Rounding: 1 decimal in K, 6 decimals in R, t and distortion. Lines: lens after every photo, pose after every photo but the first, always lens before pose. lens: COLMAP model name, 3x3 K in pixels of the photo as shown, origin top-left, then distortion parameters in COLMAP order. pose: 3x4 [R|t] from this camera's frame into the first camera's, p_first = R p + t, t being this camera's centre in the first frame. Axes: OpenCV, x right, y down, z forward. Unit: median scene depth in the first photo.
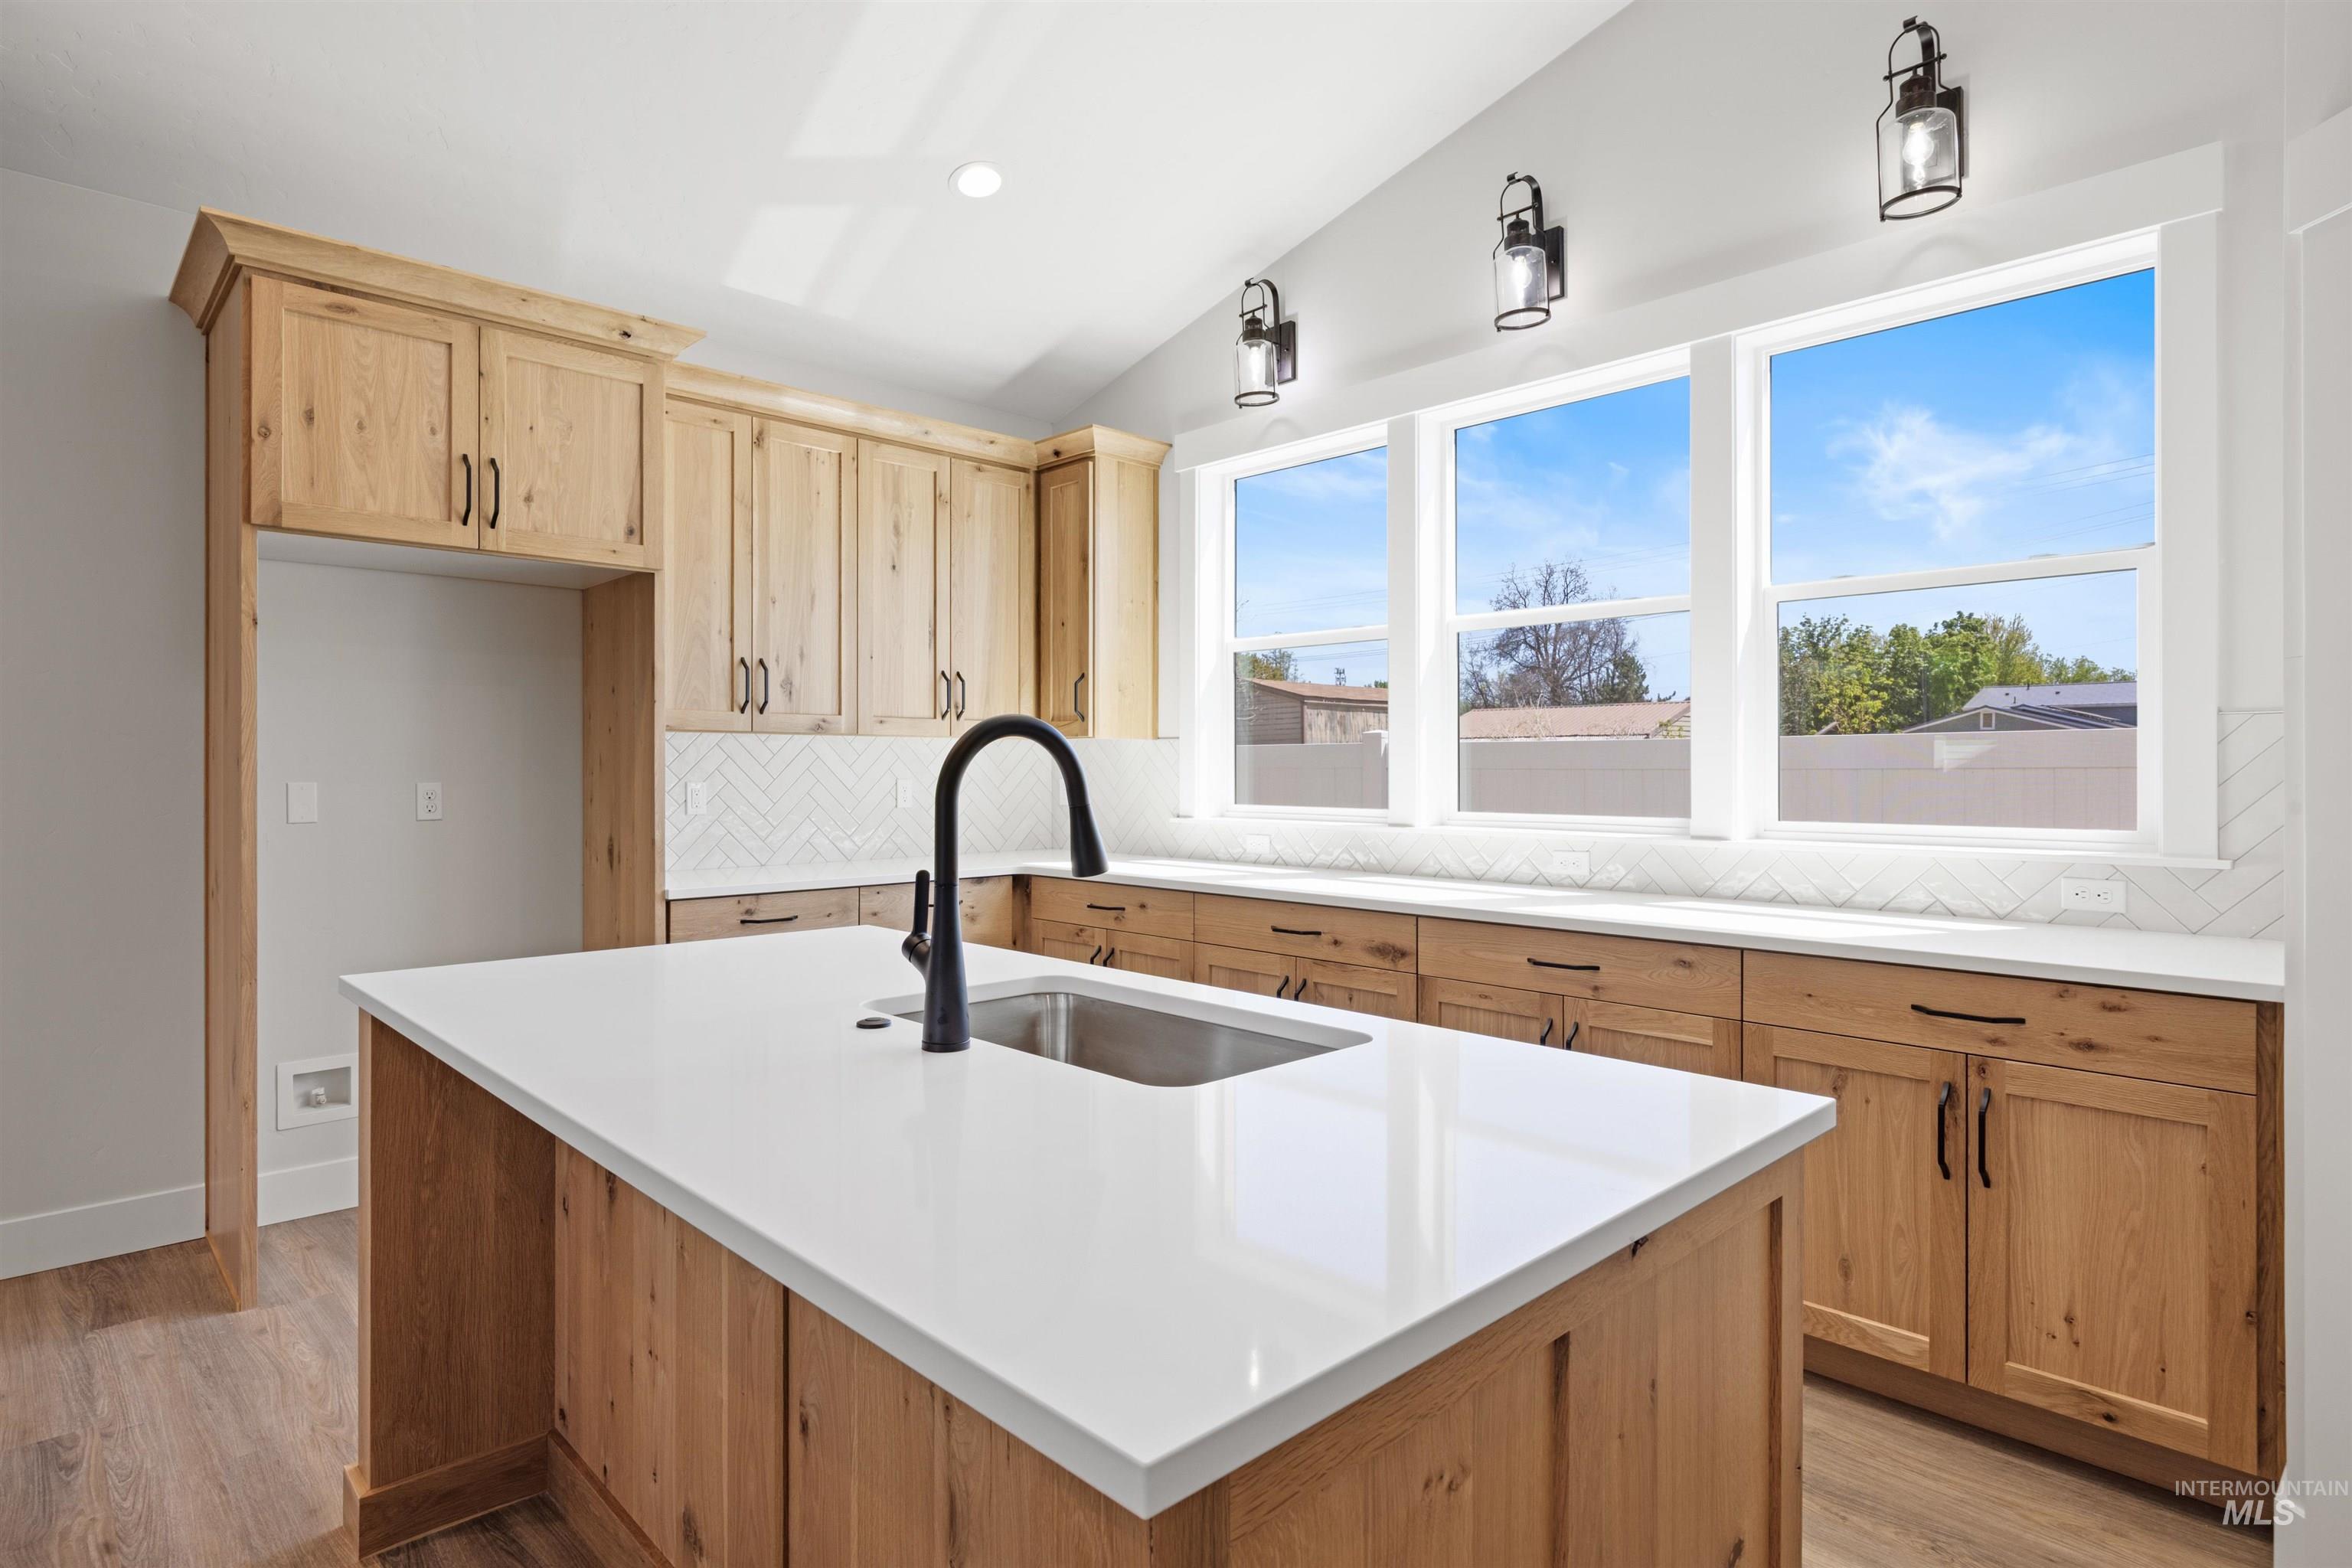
lens RADIAL K [[1236.4, 0, 1180.1], [0, 1236.4, 789.3], [0, 0, 1]] dist [0.005429, 0.000429]
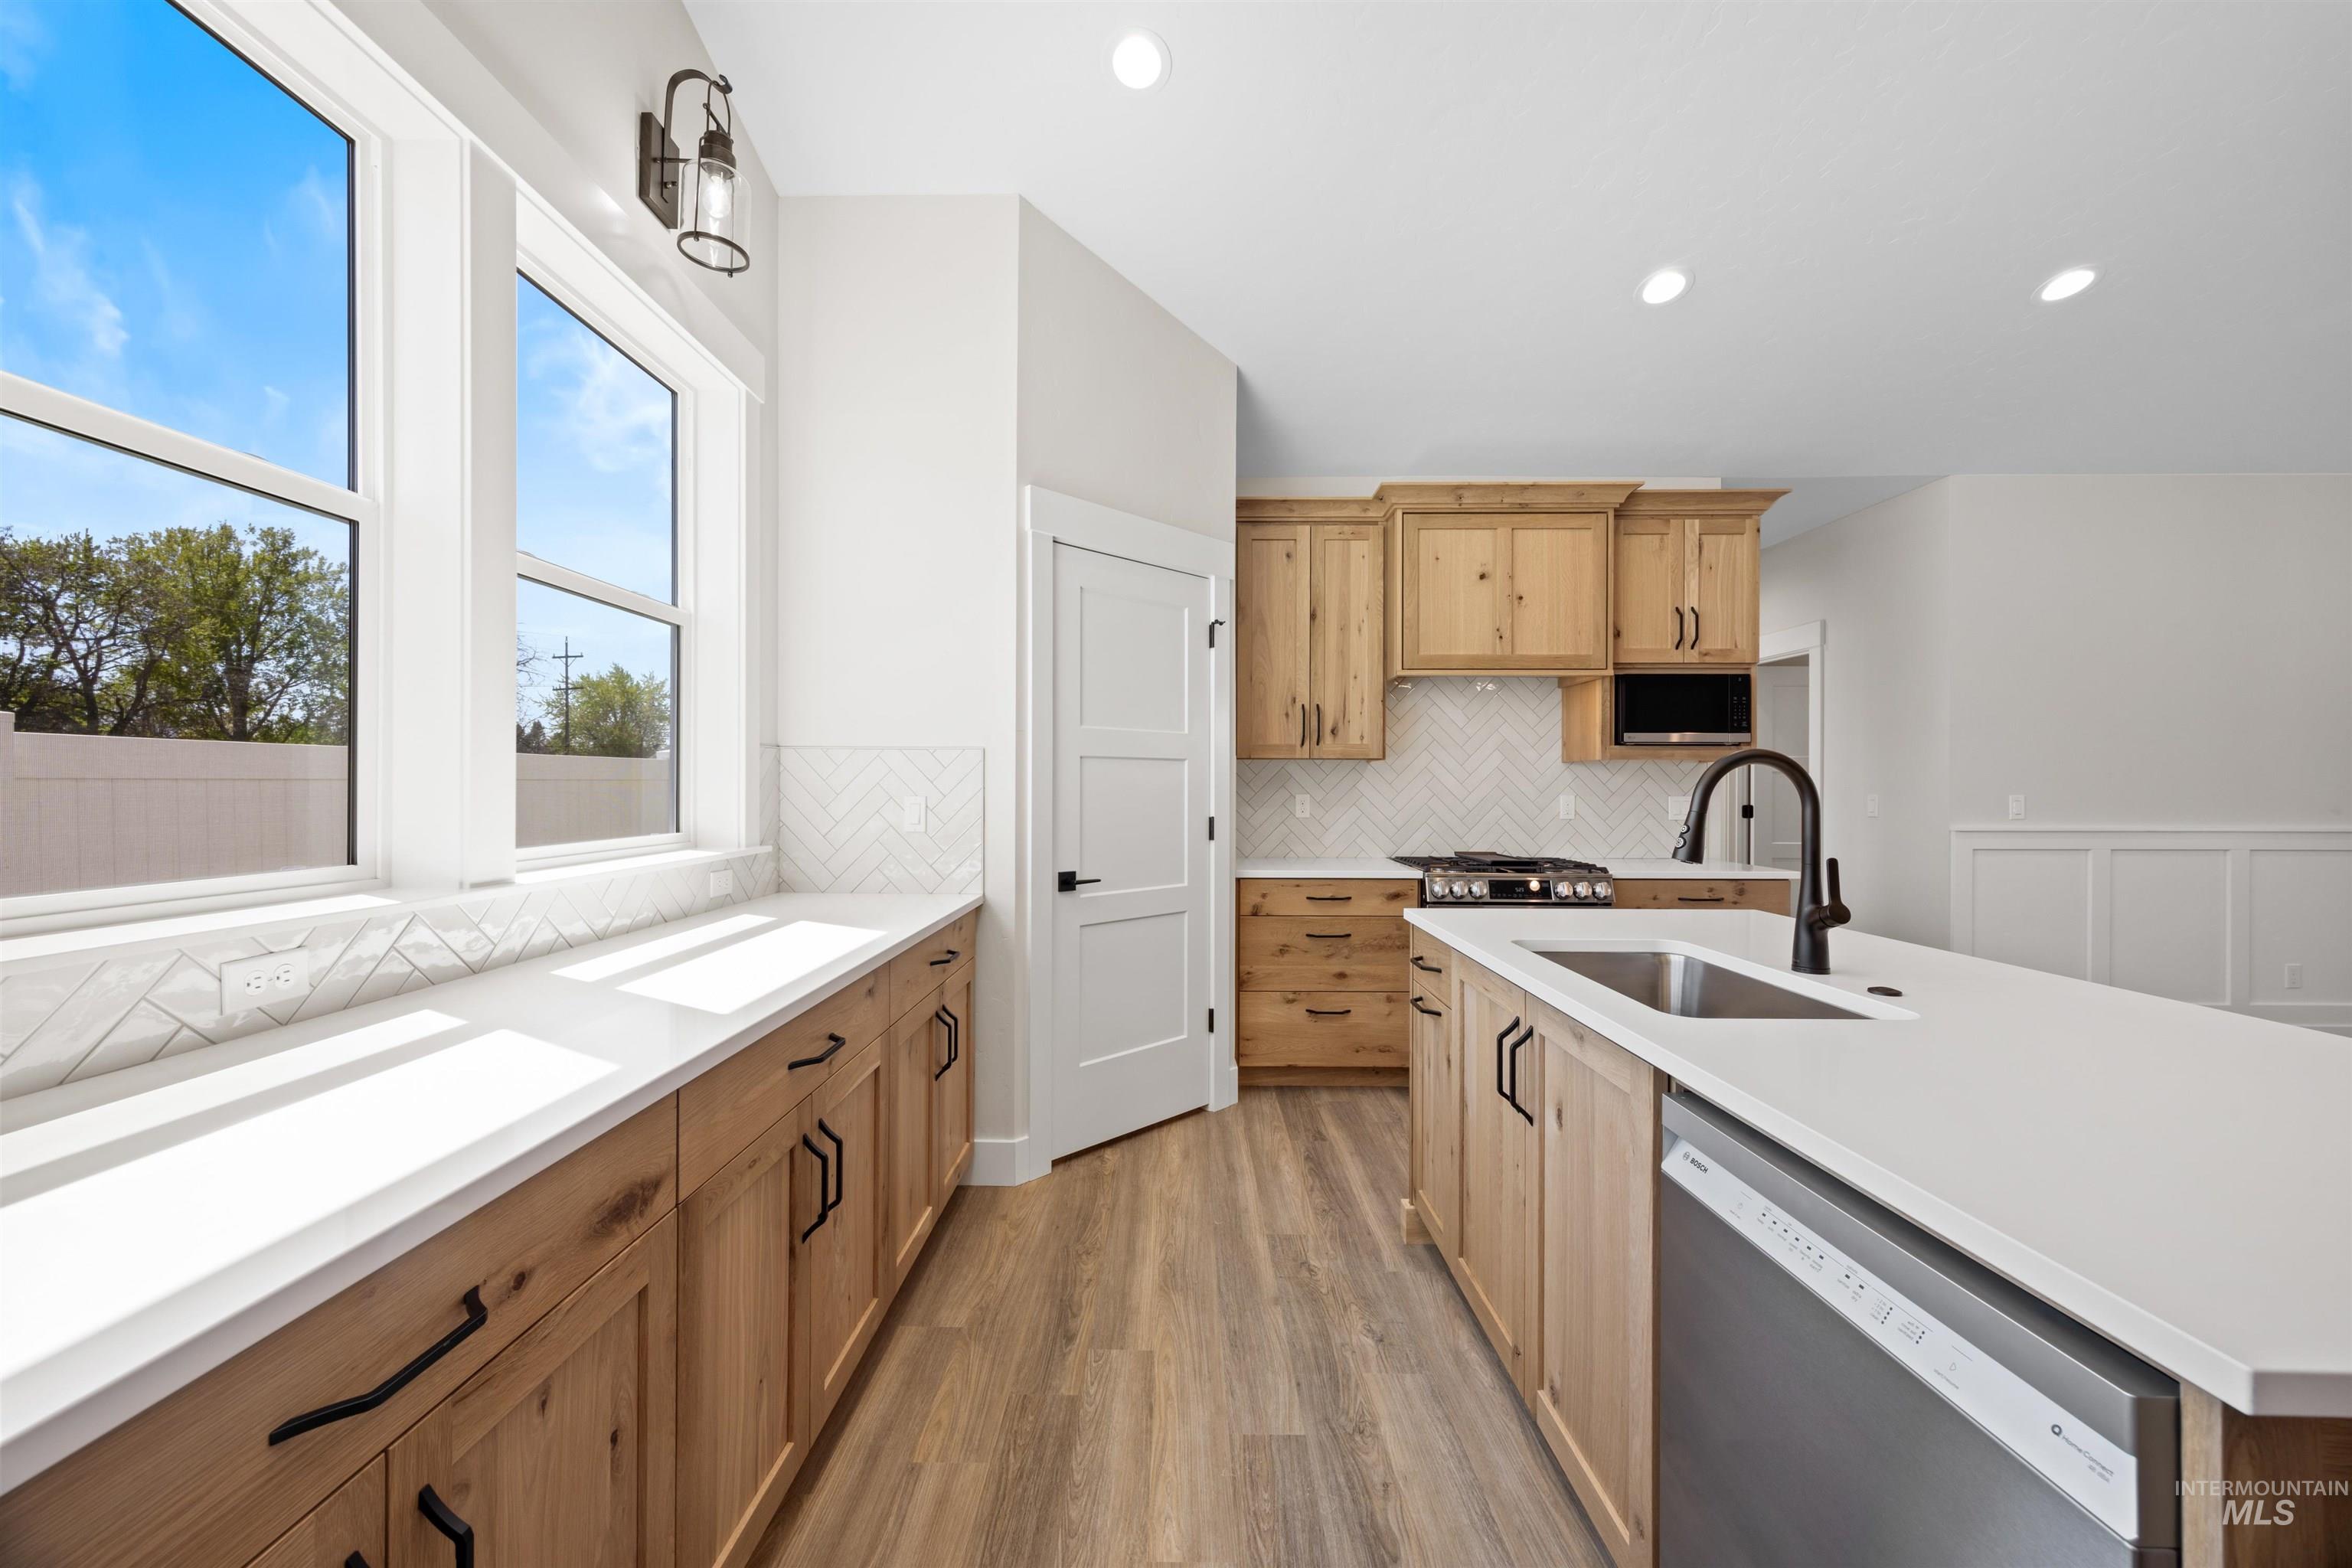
lens RADIAL K [[890.1, 0, 1173.5], [0, 890.1, 780.2], [0, 0, 1]] dist [-0.003246, -0.000016]
pose [[-0.718305, -0.000646, 0.695728, -0.193700], [0.006980, 0.999943, 0.008135, -0.020054], [-0.695693, 0.010700, -0.718259, 1.126757]]
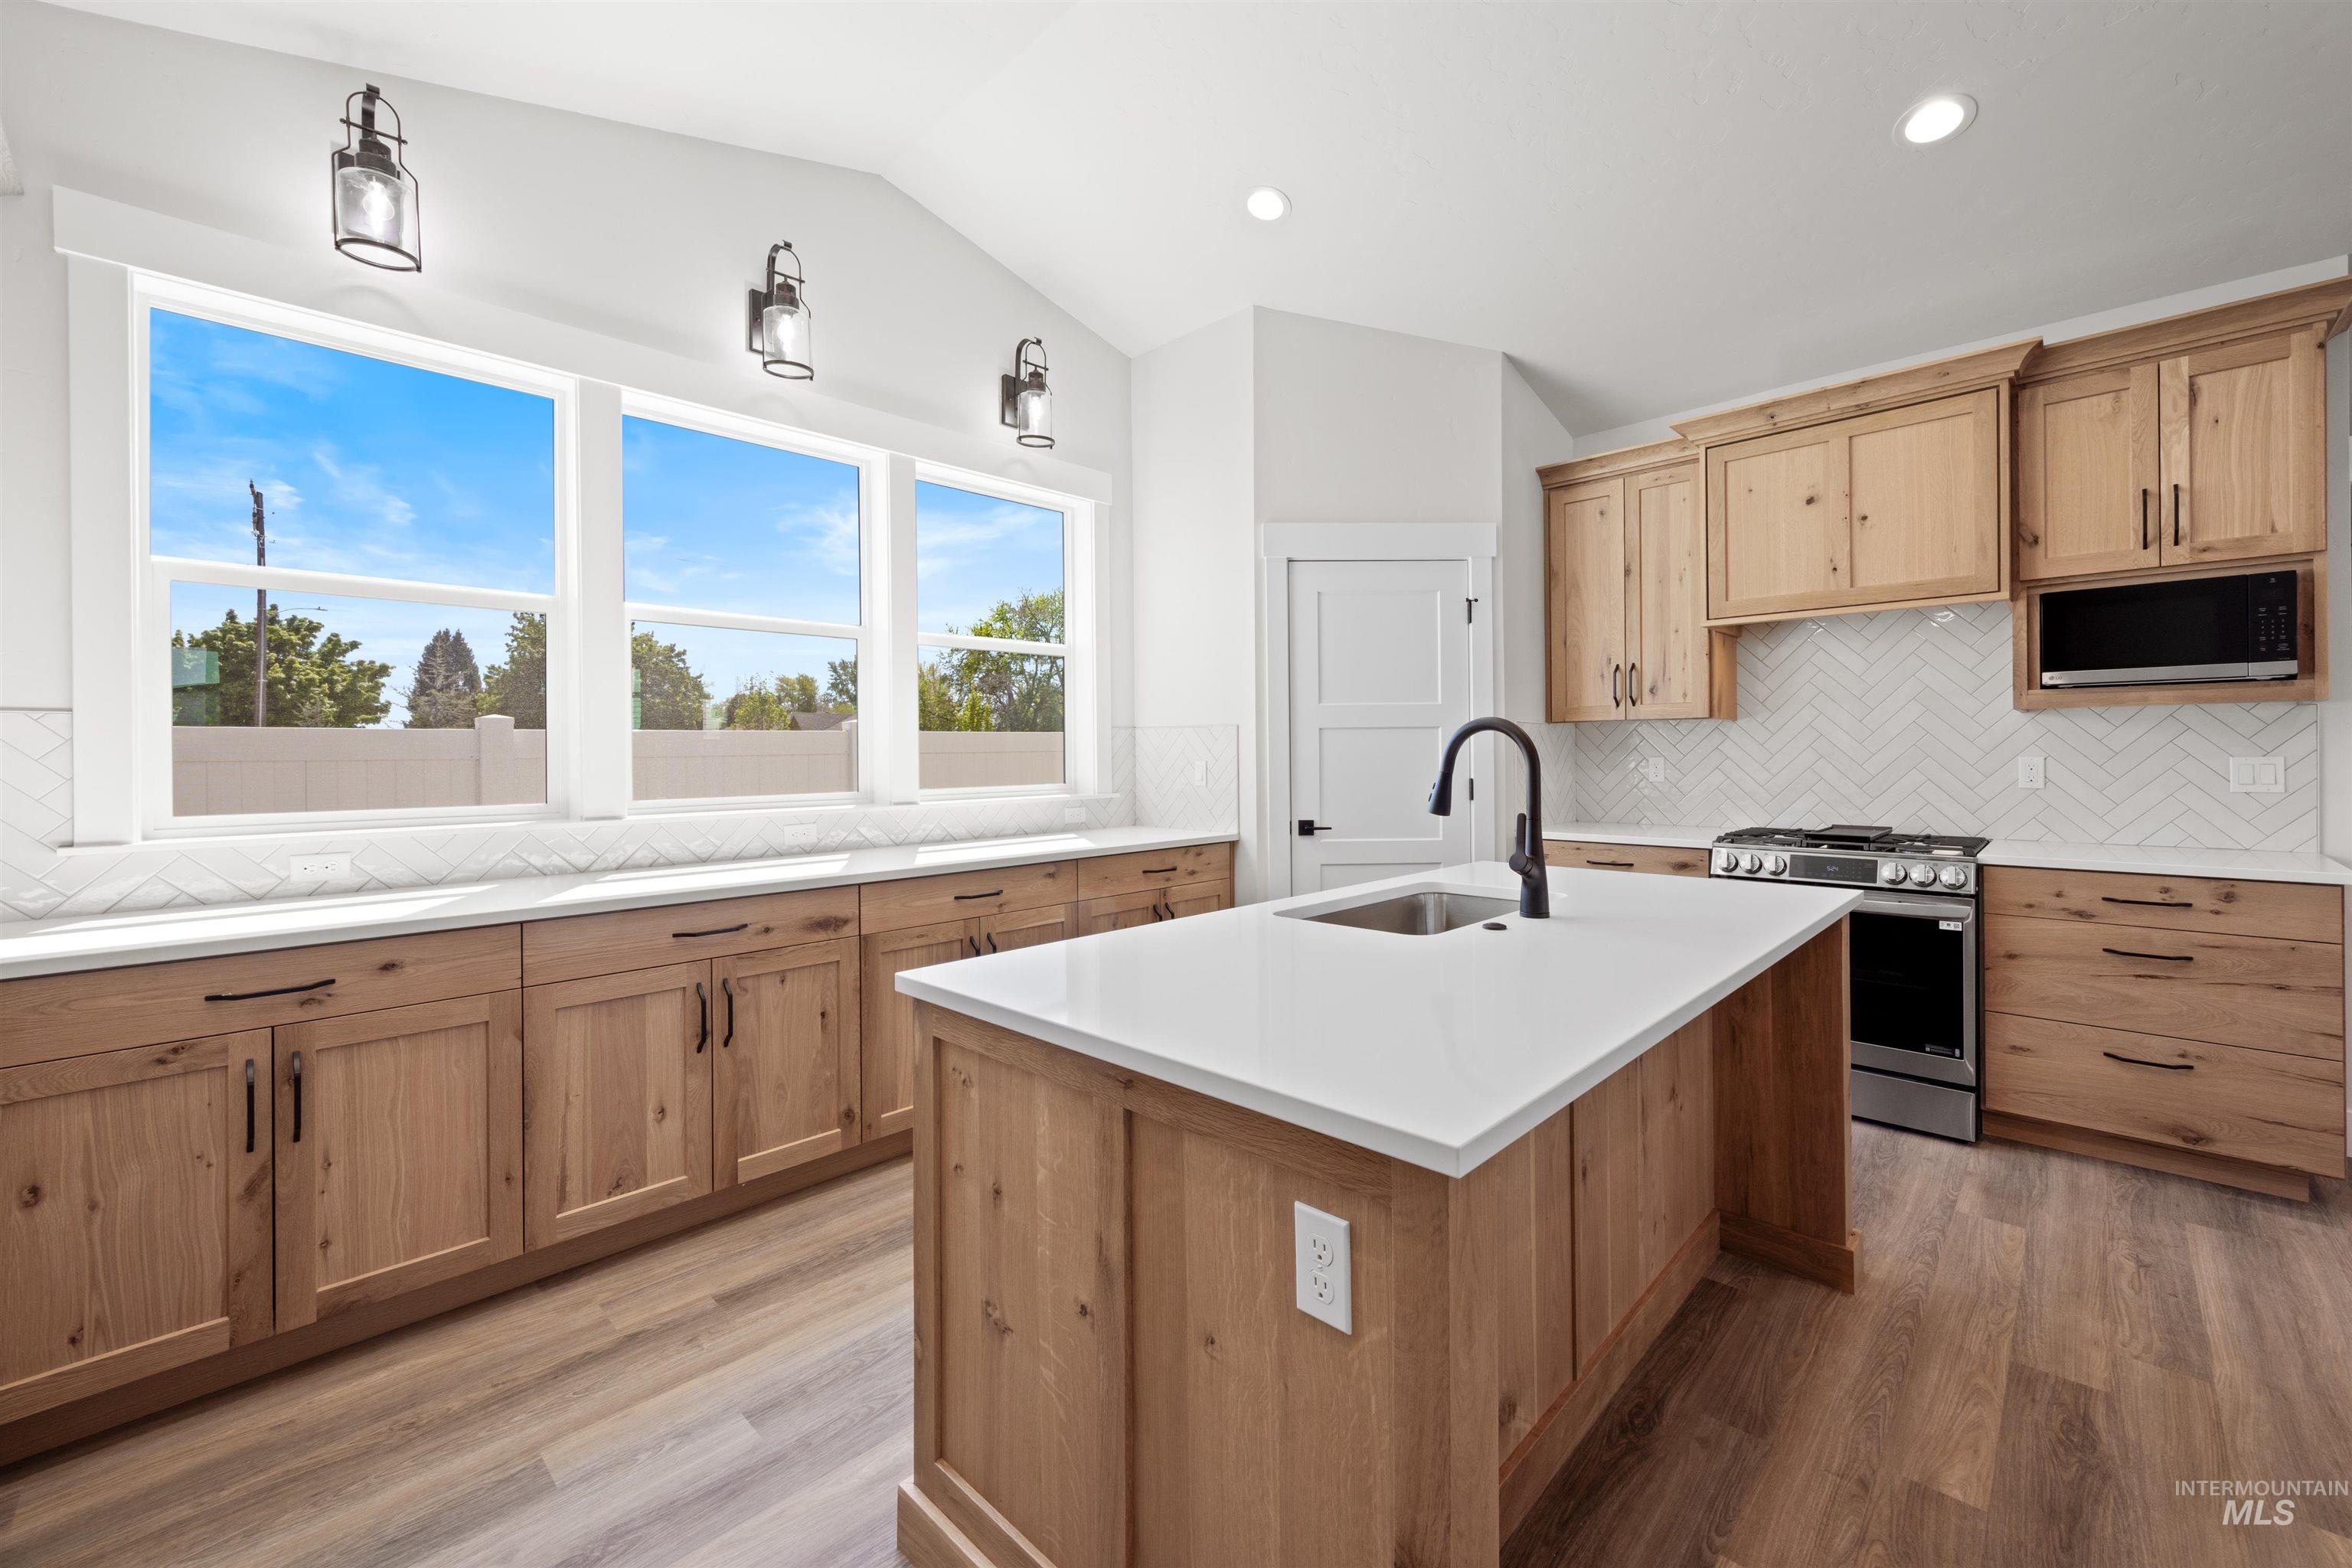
lens RADIAL K [[951.1, 0, 1211.4], [0, 951.1, 742.5], [0, 0, 1]] dist [-0.001986, 0.000145]
pose [[-0.050503, 0.007758, 0.998694, -0.711490], [0.025963, 0.999642, -0.006452, -0.014872], [-0.998386, 0.025603, -0.050686, 0.724077]]
